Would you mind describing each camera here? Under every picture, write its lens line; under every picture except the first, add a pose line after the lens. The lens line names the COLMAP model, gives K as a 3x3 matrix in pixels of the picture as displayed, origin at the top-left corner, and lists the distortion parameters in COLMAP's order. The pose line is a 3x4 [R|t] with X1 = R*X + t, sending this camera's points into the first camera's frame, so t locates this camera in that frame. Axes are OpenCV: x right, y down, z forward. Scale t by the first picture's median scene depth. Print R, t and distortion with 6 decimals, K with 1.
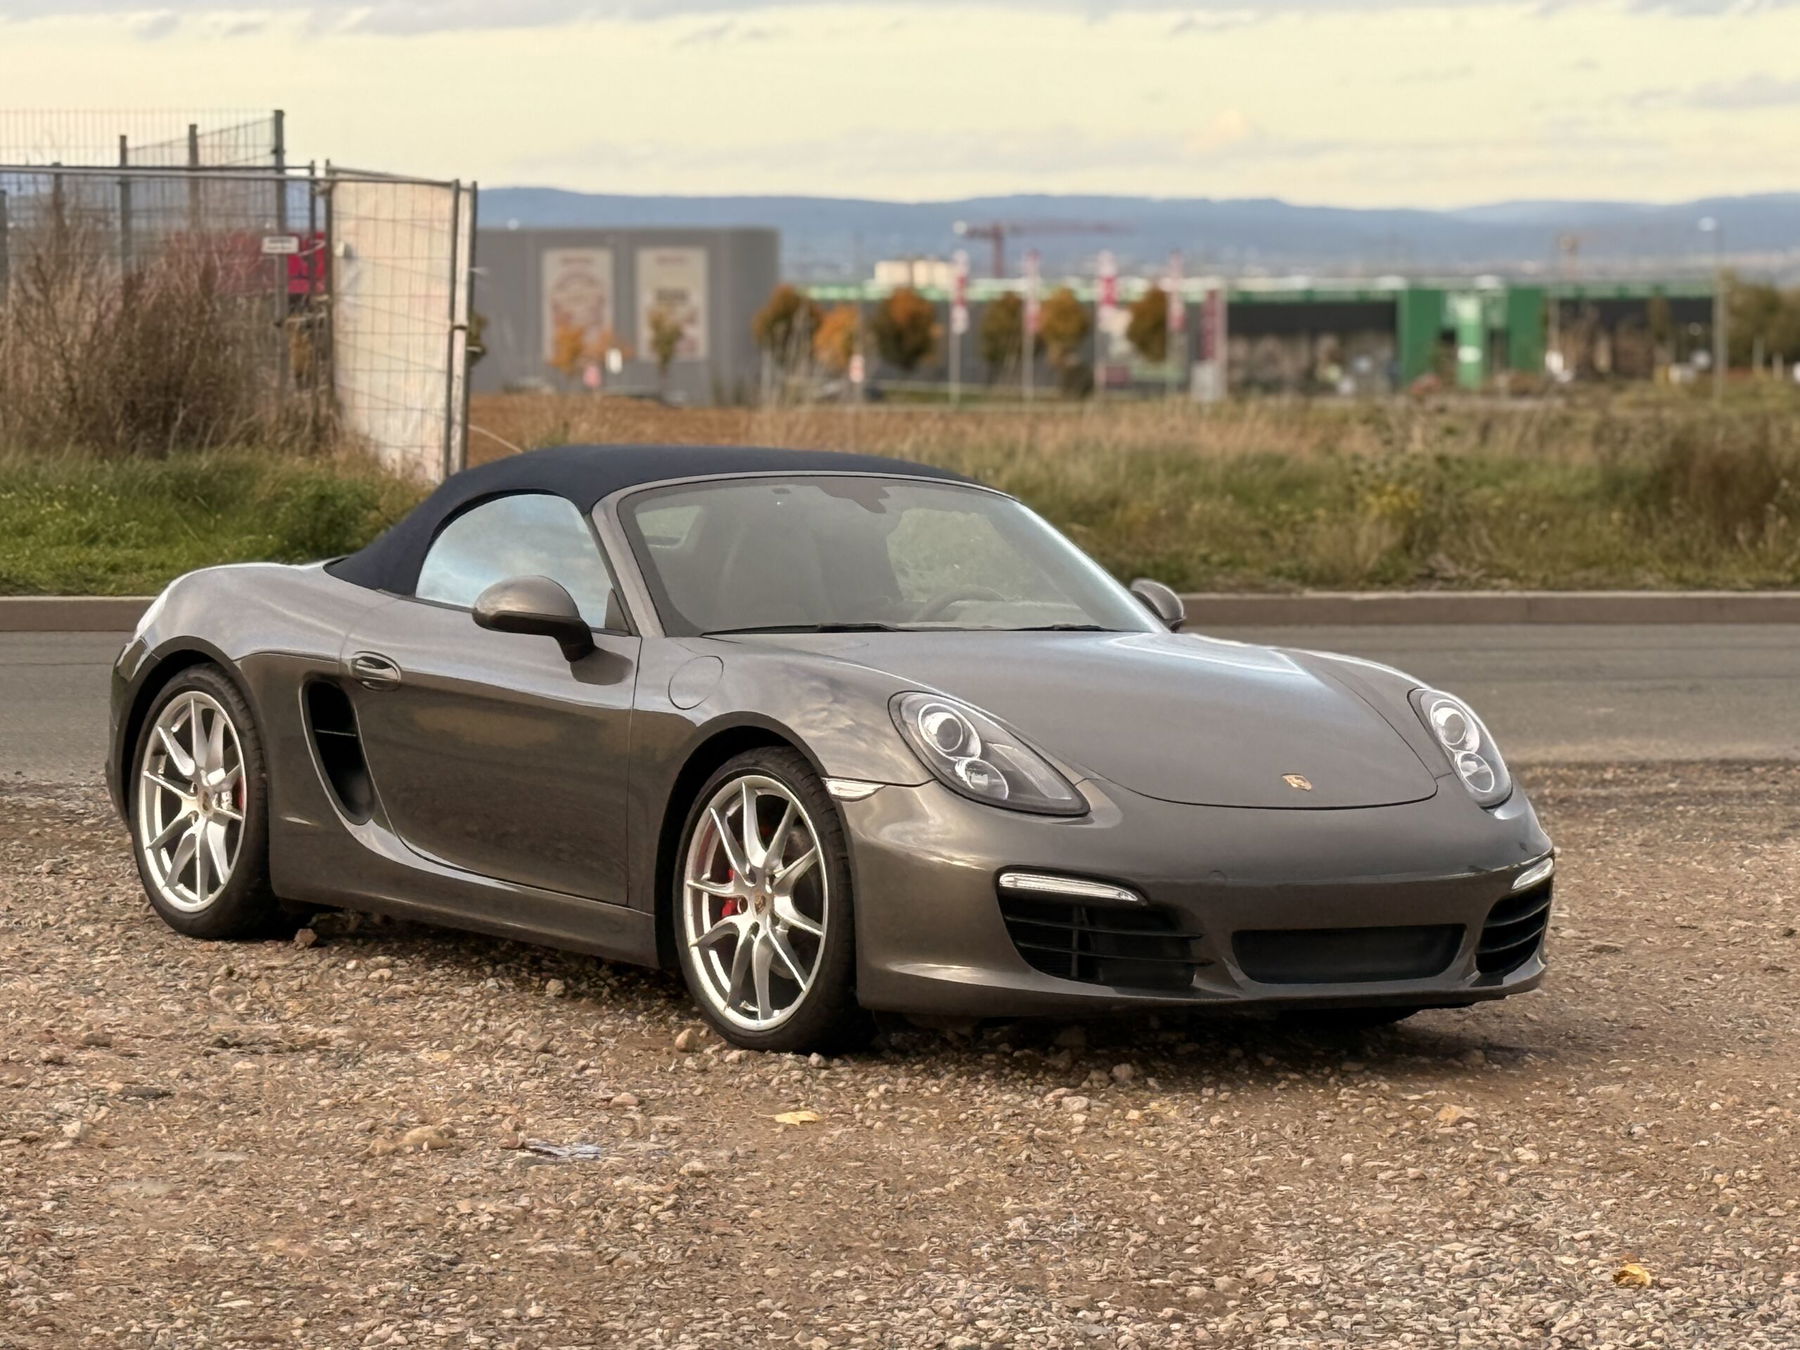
lens RADIAL K [[6086.2, 0, 912.1], [0, 6086.2, 681.4], [0, 0, 1]] dist [0.145074, 0.000000]
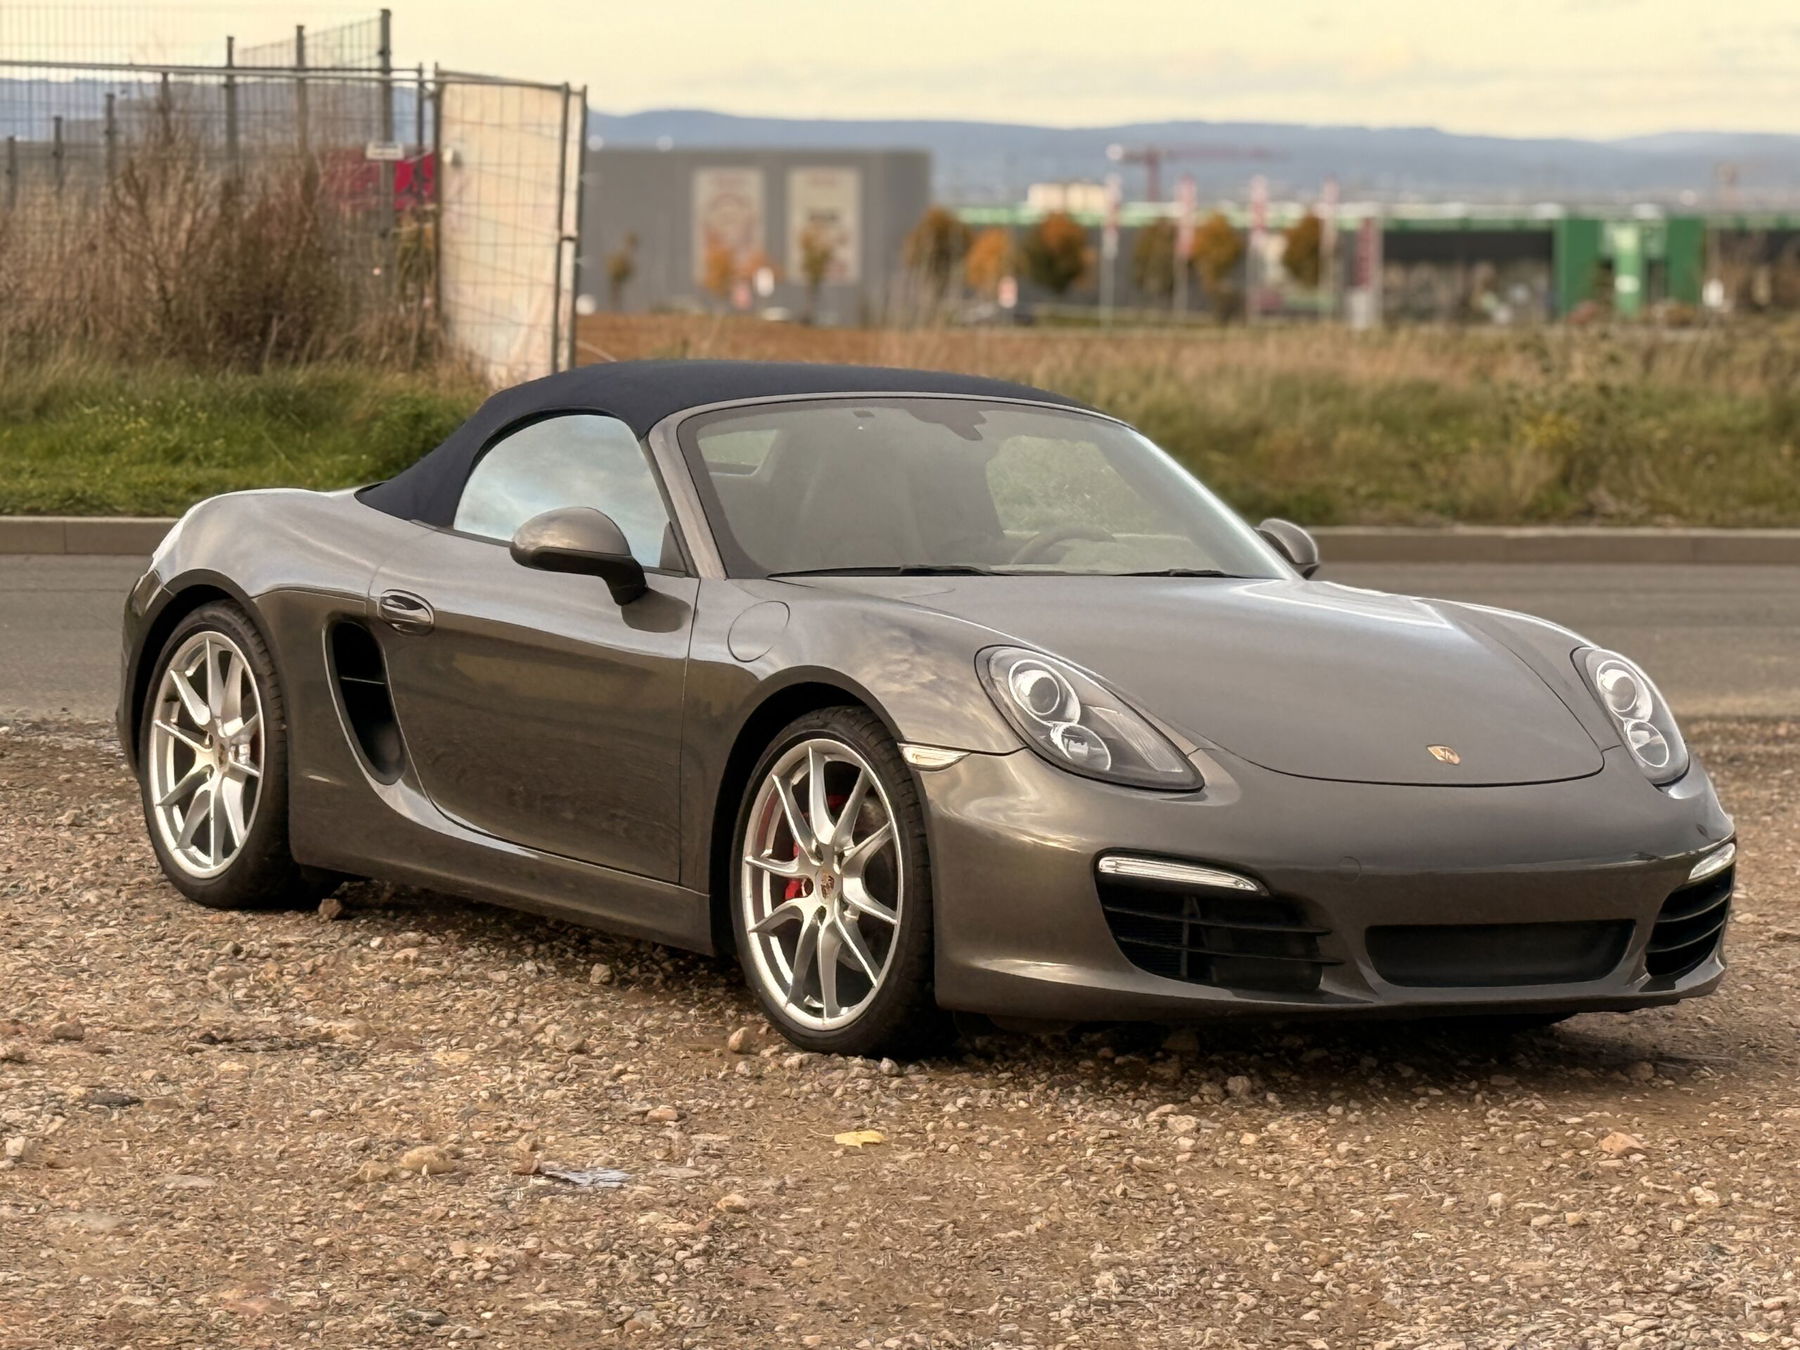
lens RADIAL K [[6086.2, 0, 910.8], [0, 6086.2, 667.4], [0, 0, 1]] dist [0.145074, 0.000000]
pose [[0.999621, 0.012088, -0.024717, 0.007812], [-0.011837, 0.999877, 0.010291, -0.003787], [0.024838, -0.009994, 0.999642, 0.116671]]
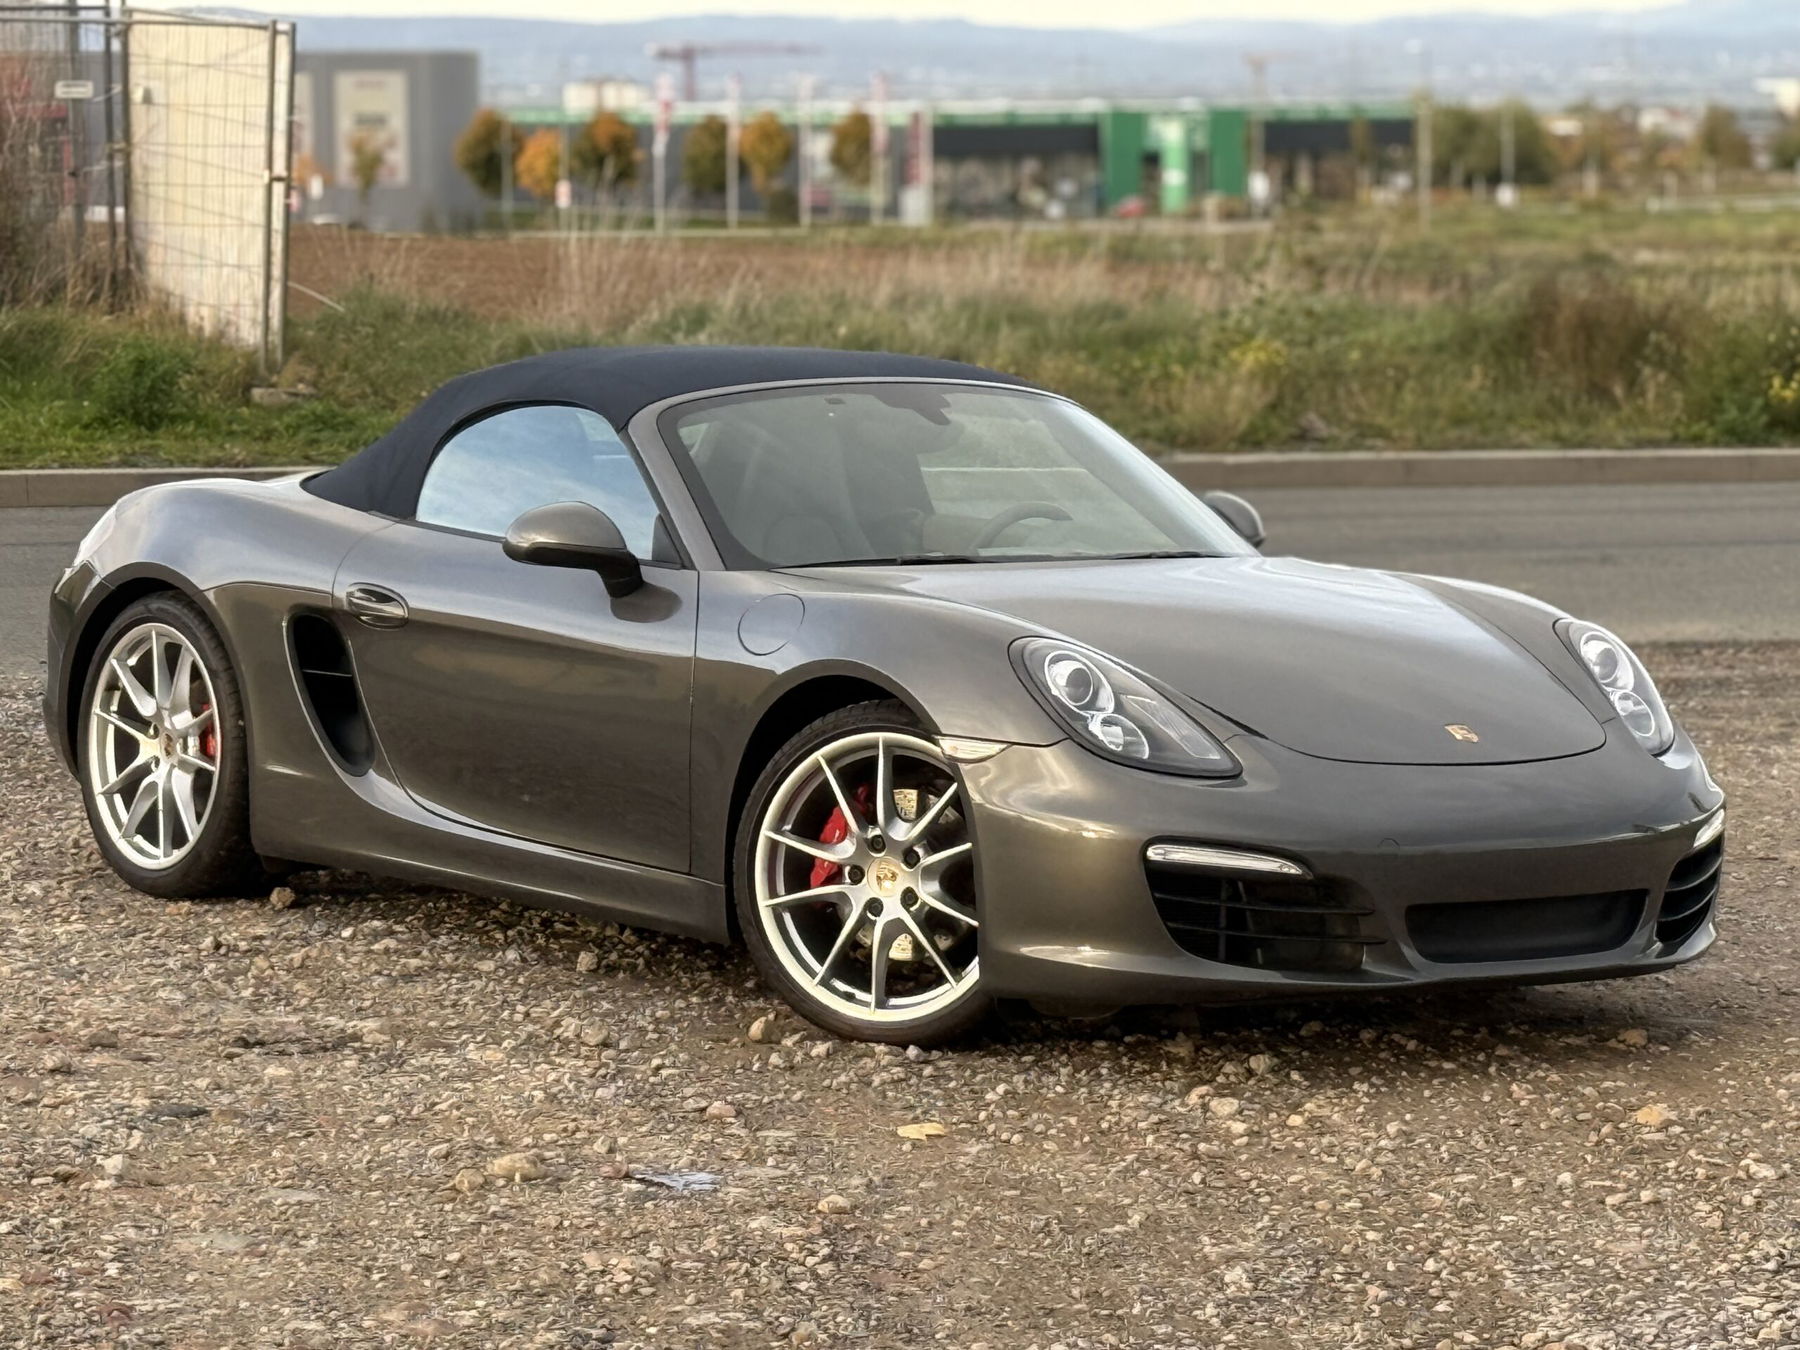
lens RADIAL K [[6086.2, 0, 892.5], [0, 6086.2, 685.9], [0, 0, 1]] dist [0.145074, 0.000000]
pose [[0.998853, -0.007610, 0.047283, -0.055682], [0.006196, 0.999531, 0.029986, -0.016370], [-0.047489, -0.029659, 0.998431, 0.108603]]
